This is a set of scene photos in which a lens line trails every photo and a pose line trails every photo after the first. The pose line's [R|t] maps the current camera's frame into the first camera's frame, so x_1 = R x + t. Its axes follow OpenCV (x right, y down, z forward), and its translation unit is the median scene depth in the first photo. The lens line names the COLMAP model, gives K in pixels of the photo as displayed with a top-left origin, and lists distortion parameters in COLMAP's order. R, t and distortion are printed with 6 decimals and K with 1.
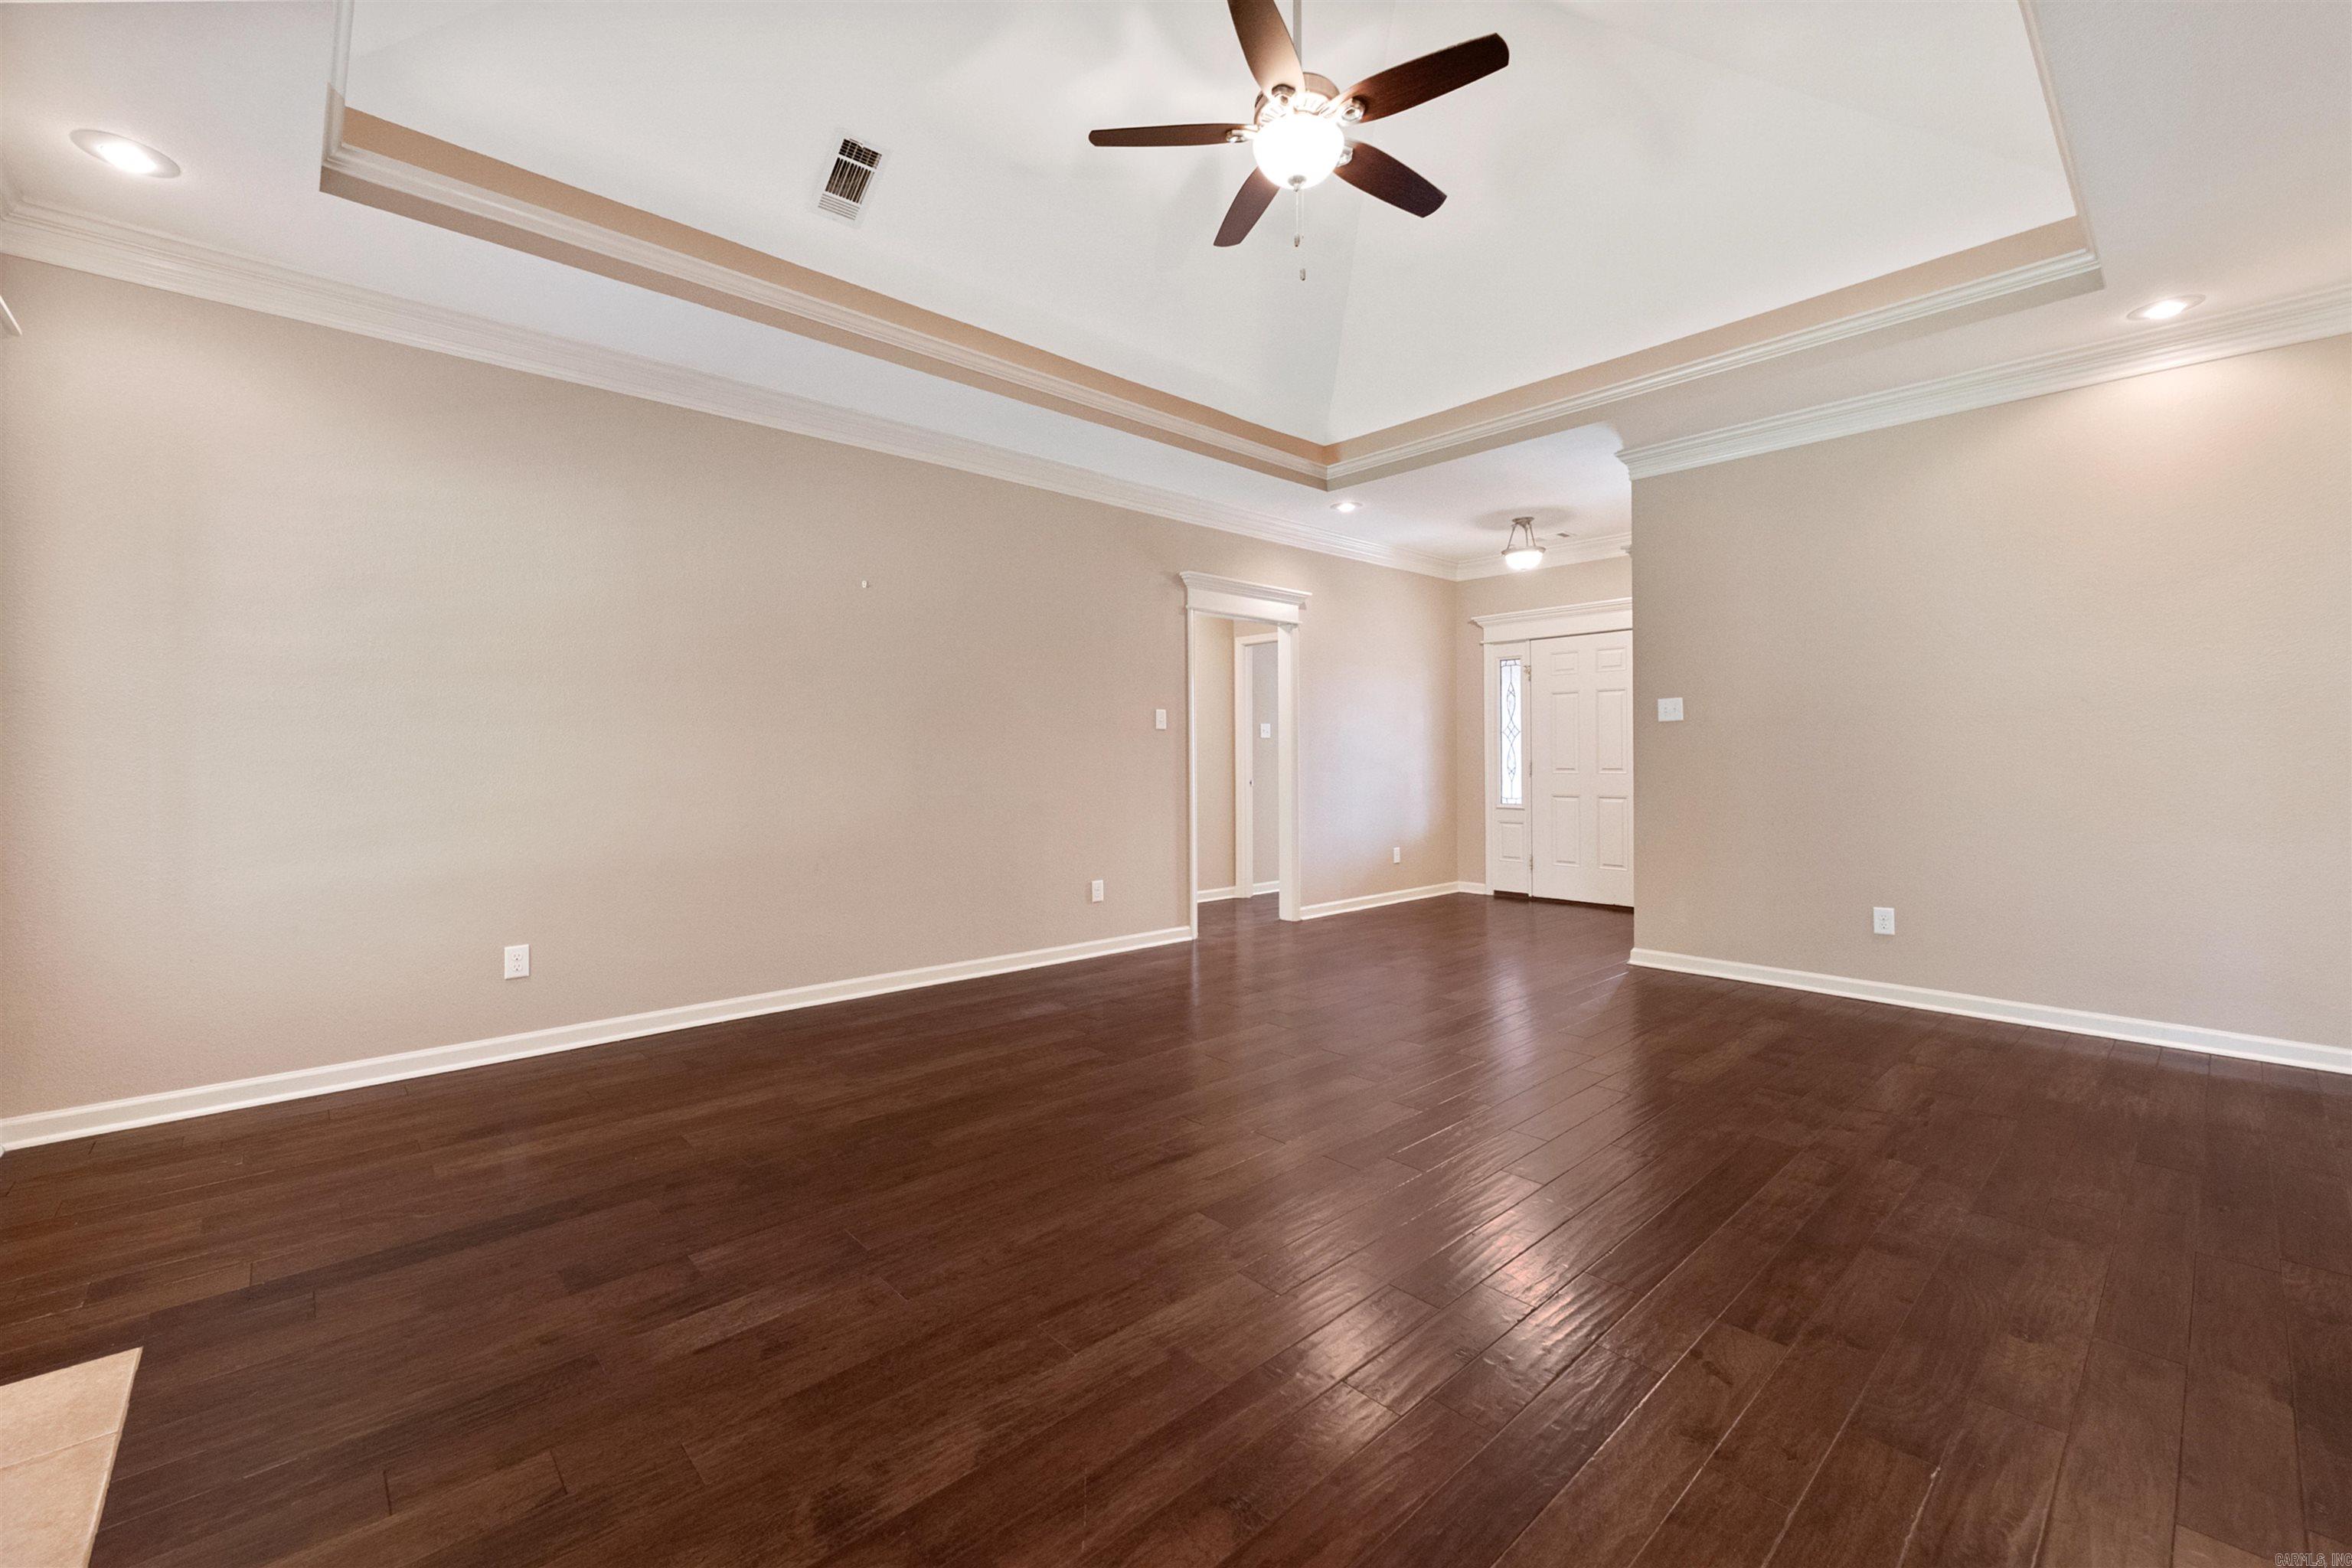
lens RADIAL K [[970.7, 0, 1187.4], [0, 970.7, 743.8], [0, 0, 1]] dist [0.000885, -0.001512]
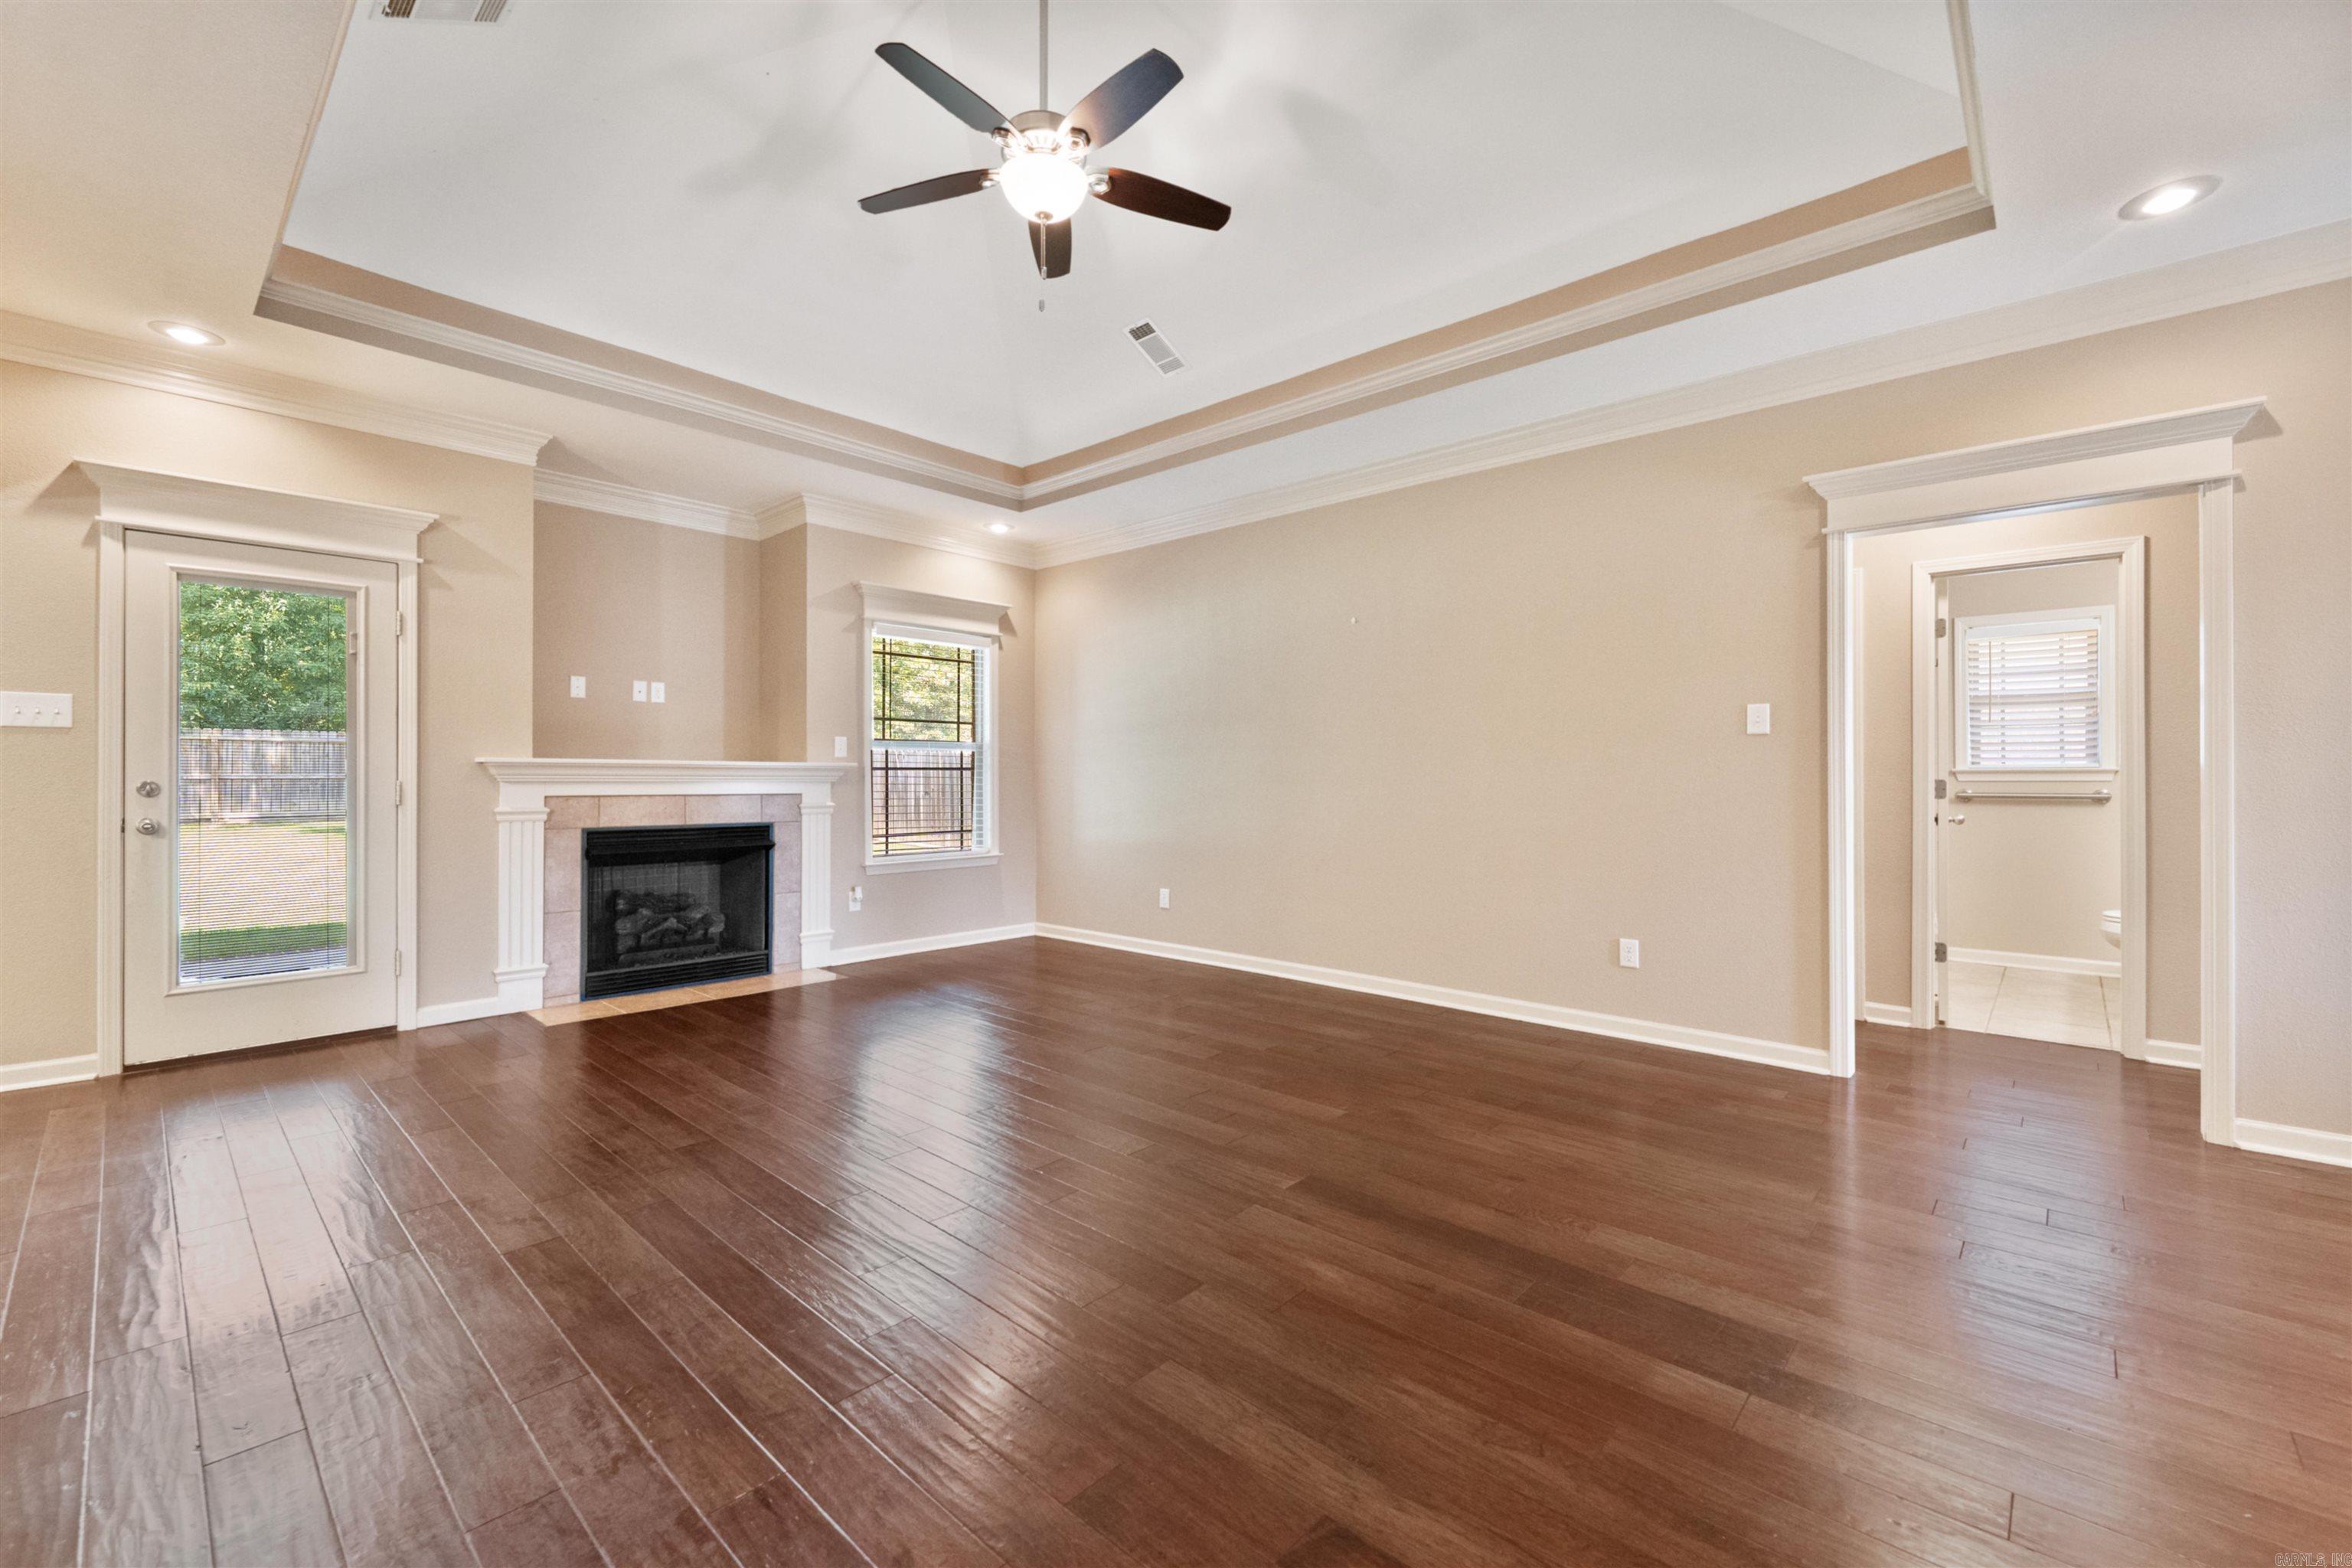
lens RADIAL K [[970.7, 0, 1163.8], [0, 970.7, 771.9], [0, 0, 1]] dist [0.000885, -0.001512]
pose [[0.064566, -0.004856, -0.997902, 0.538435], [0.012771, 0.999910, -0.004040, 0.007202], [0.997832, -0.012484, 0.064622, 0.499407]]
